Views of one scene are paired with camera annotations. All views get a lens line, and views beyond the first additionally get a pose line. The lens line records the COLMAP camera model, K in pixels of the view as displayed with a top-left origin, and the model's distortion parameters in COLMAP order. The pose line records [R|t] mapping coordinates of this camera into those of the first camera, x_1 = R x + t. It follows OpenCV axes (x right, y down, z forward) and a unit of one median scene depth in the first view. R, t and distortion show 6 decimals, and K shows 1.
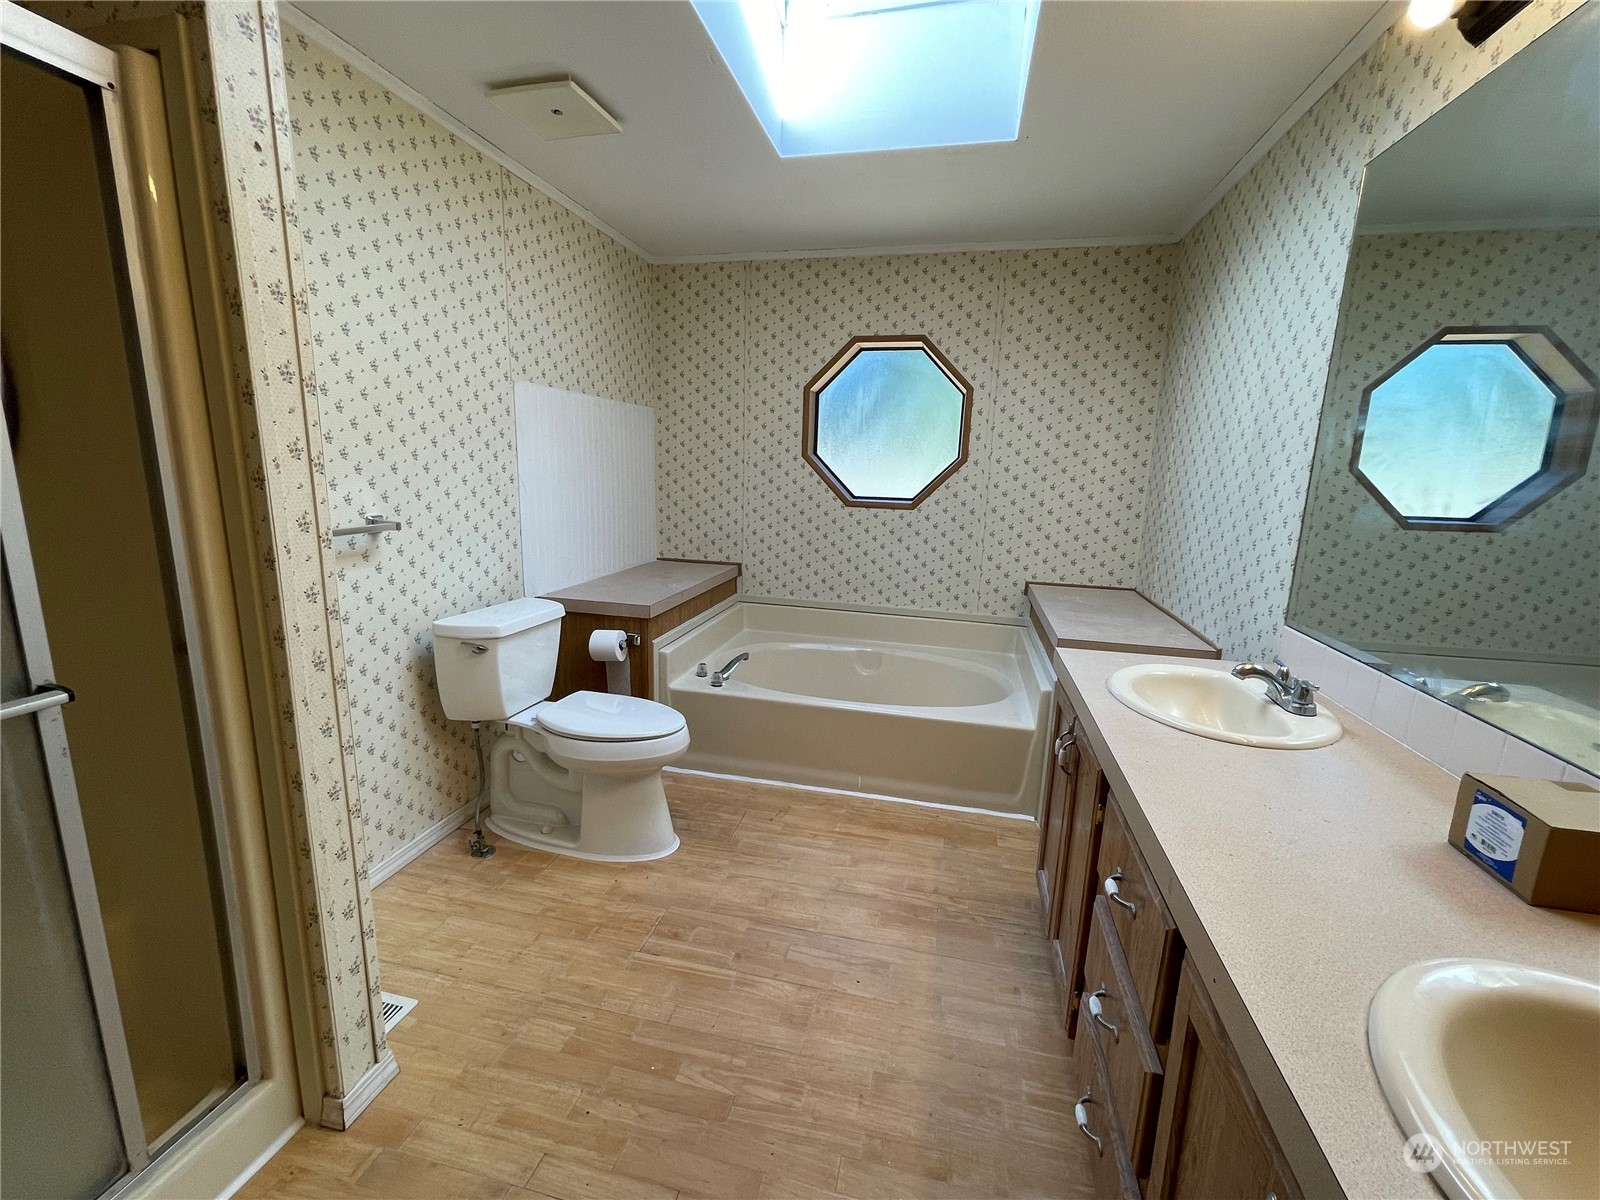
lens RADIAL K [[677.8, 0, 800.0], [0, 677.8, 600.0], [0, 0, 1]] dist [0.000262, 0.000003]
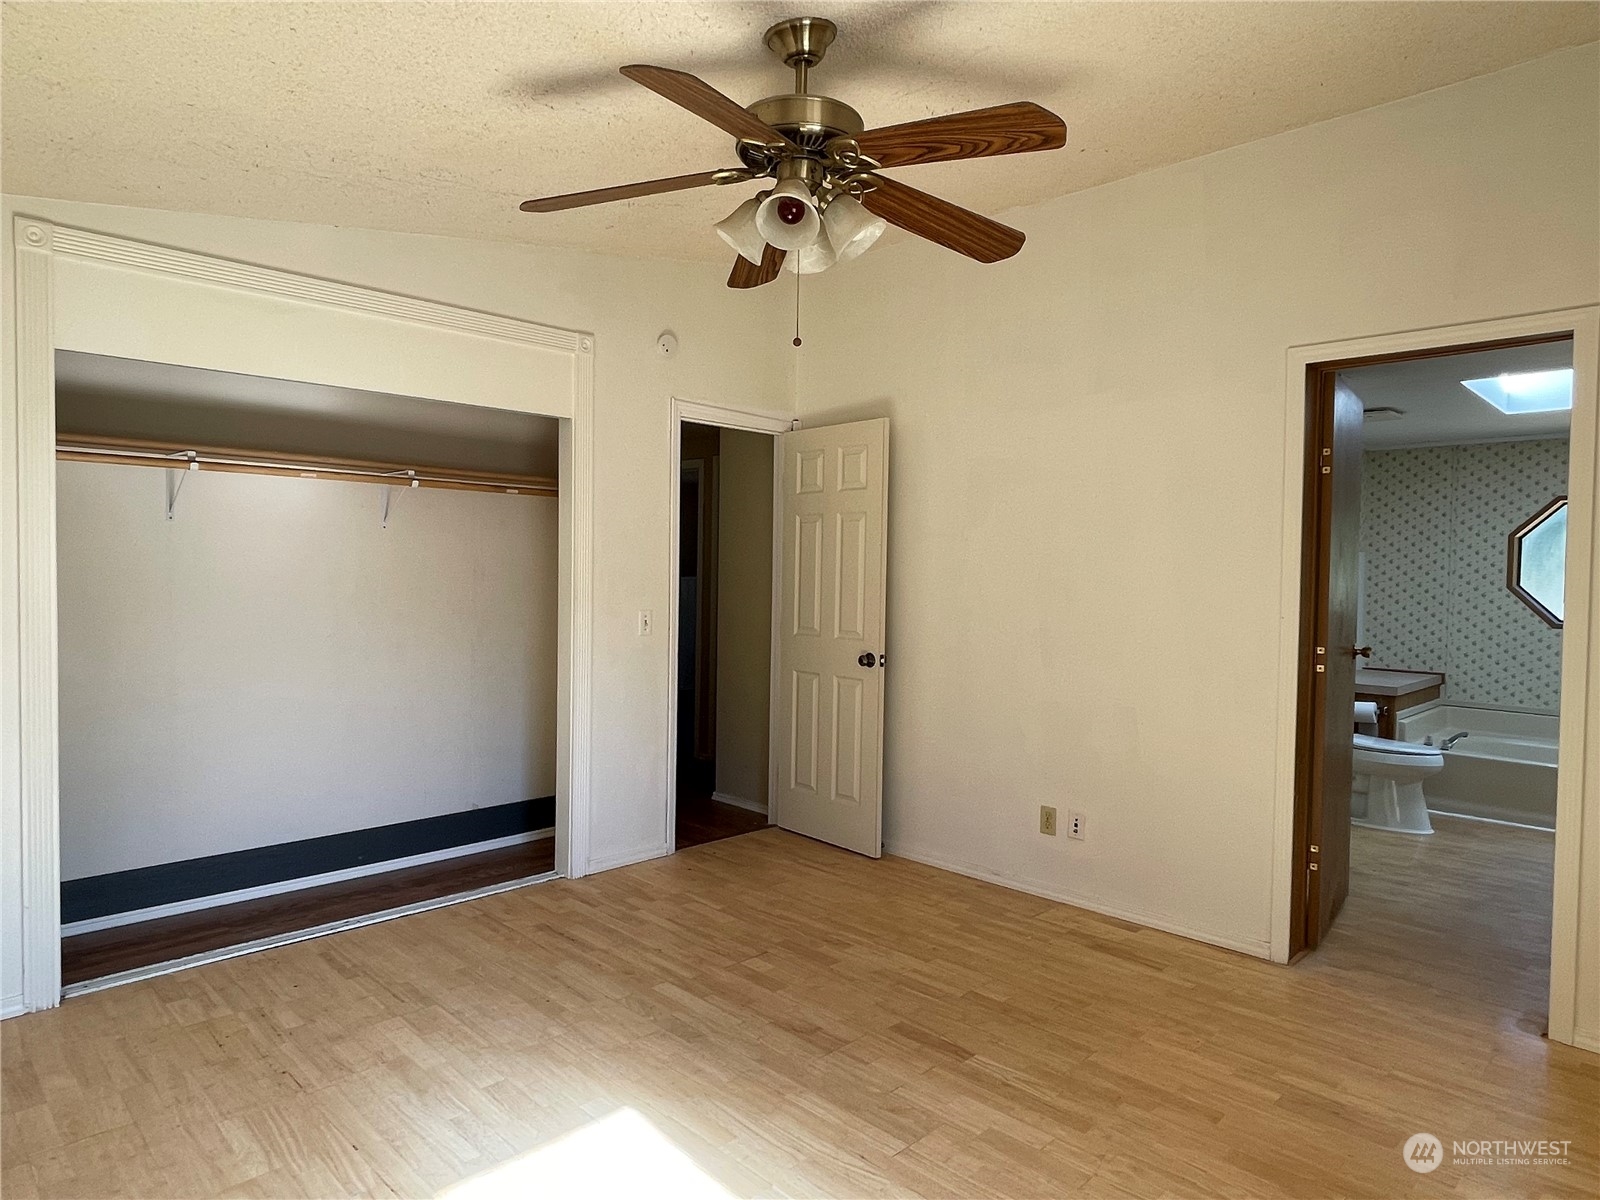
lens RADIAL K [[969.2, 0, 800.0], [0, 969.2, 600.0], [0, 0, 1]] dist [-0.000282, -0.000177]
pose [[0.845526, -0.001962, -0.533931, -0.147161], [-0.095016, 0.983479, -0.154080, 0.211892], [0.525413, 0.181011, 0.831370, -1.182760]]
